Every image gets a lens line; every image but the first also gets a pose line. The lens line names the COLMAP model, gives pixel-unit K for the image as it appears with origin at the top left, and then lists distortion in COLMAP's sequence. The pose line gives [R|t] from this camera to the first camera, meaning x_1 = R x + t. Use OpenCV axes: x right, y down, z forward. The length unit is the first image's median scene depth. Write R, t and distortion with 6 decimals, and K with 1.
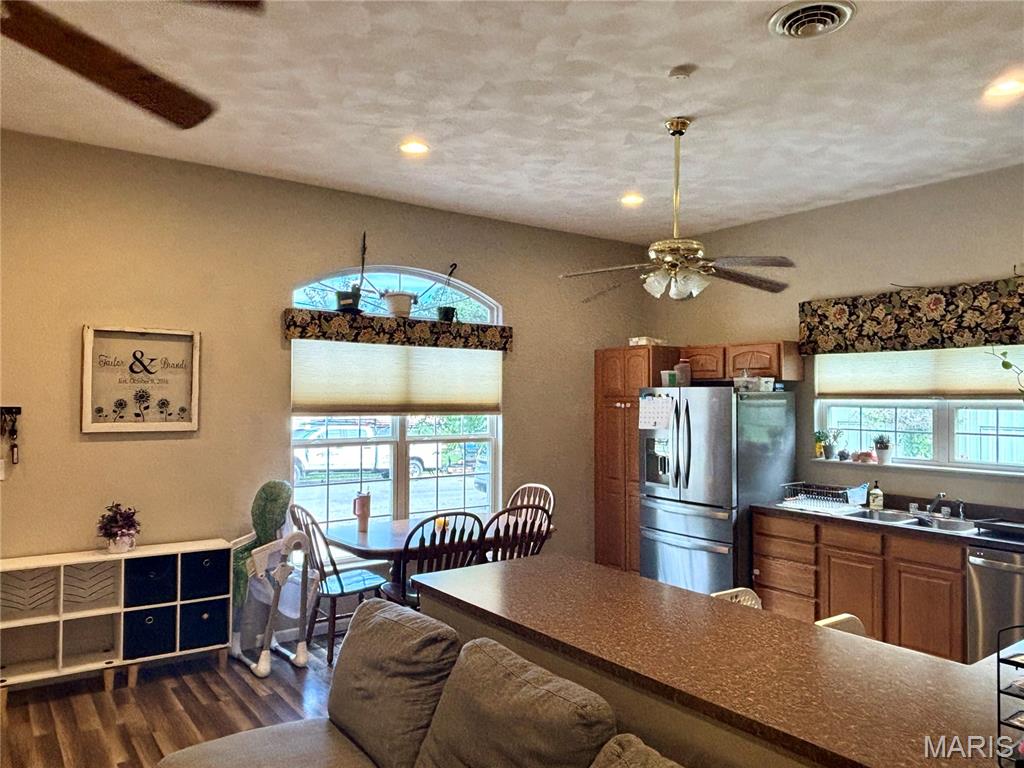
lens RADIAL K [[728.1, 0, 502.6], [0, 728.1, 381.2], [0, 0, 1]] dist [0.027134, -0.033607]
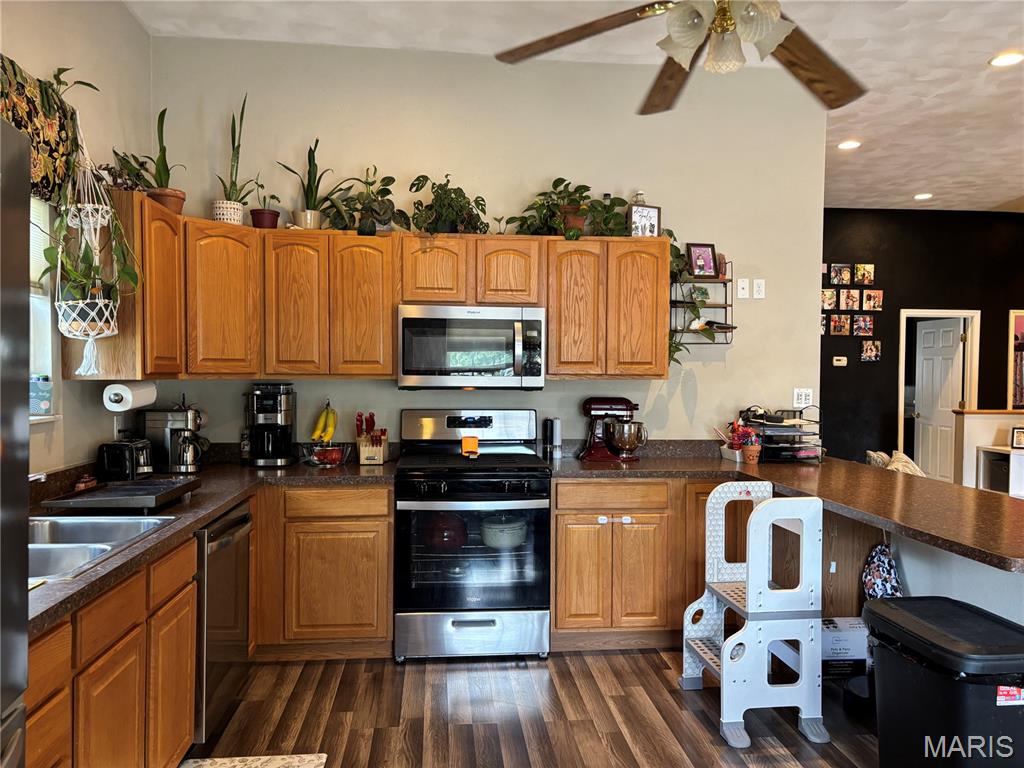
lens RADIAL K [[771.3, 0, 511.0], [0, 771.3, 394.3], [0, 0, 1]] dist [0.055189, -0.054605]
pose [[-0.864277, -0.024458, 0.502422, 0.073648], [-0.024104, 0.999684, 0.007200, 0.084223], [-0.502439, -0.005888, -0.864593, 1.196249]]
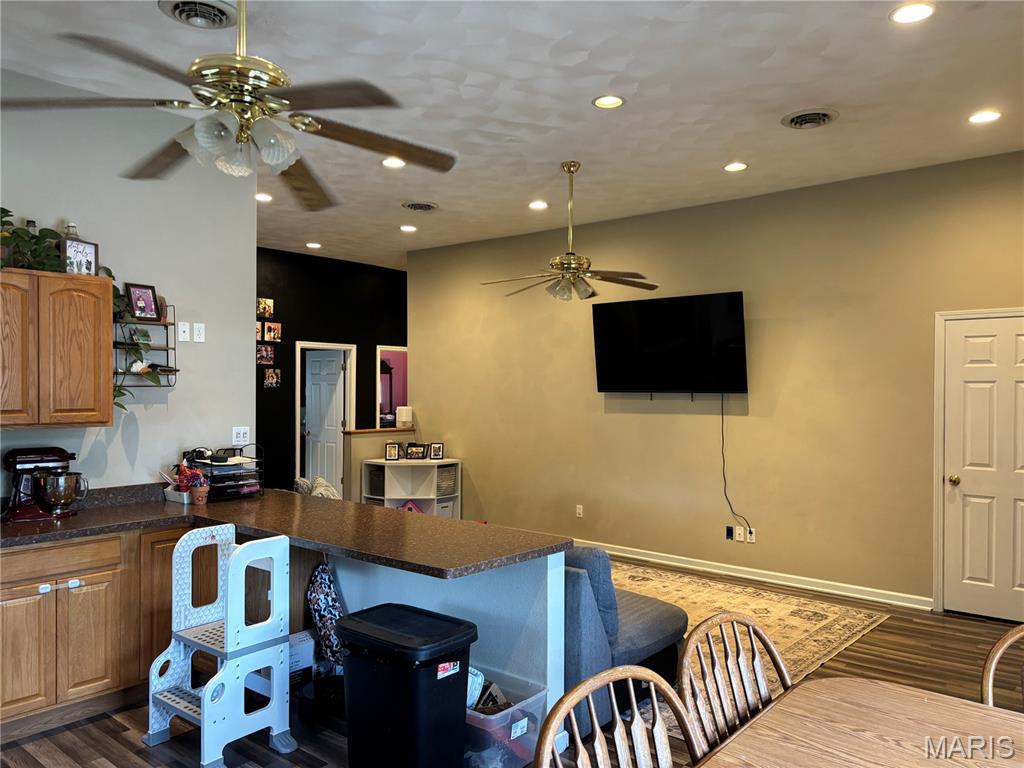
lens RADIAL K [[771.3, 0, 513.5], [0, 771.3, 395.1], [0, 0, 1]] dist [0.055189, -0.054605]
pose [[-0.969506, -0.007928, -0.244938, 0.143675], [-0.004694, 0.999894, -0.013781, 0.046911], [0.245021, -0.012210, -0.969441, 1.269173]]
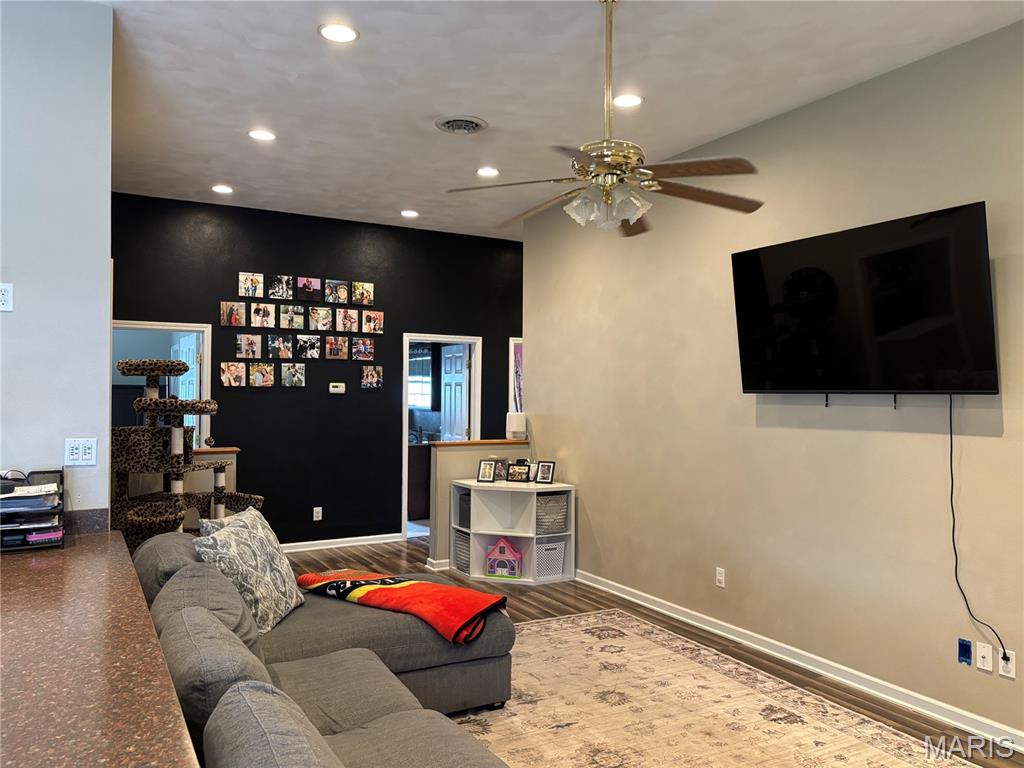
lens RADIAL K [[771.3, 0, 512.5], [0, 771.3, 391.1], [0, 0, 1]] dist [0.055189, -0.054605]
pose [[-0.993796, -0.013965, 0.110336, -0.197513], [-0.016774, 0.999557, -0.024576, 0.045646], [-0.109944, -0.026275, -0.993590, 0.849349]]
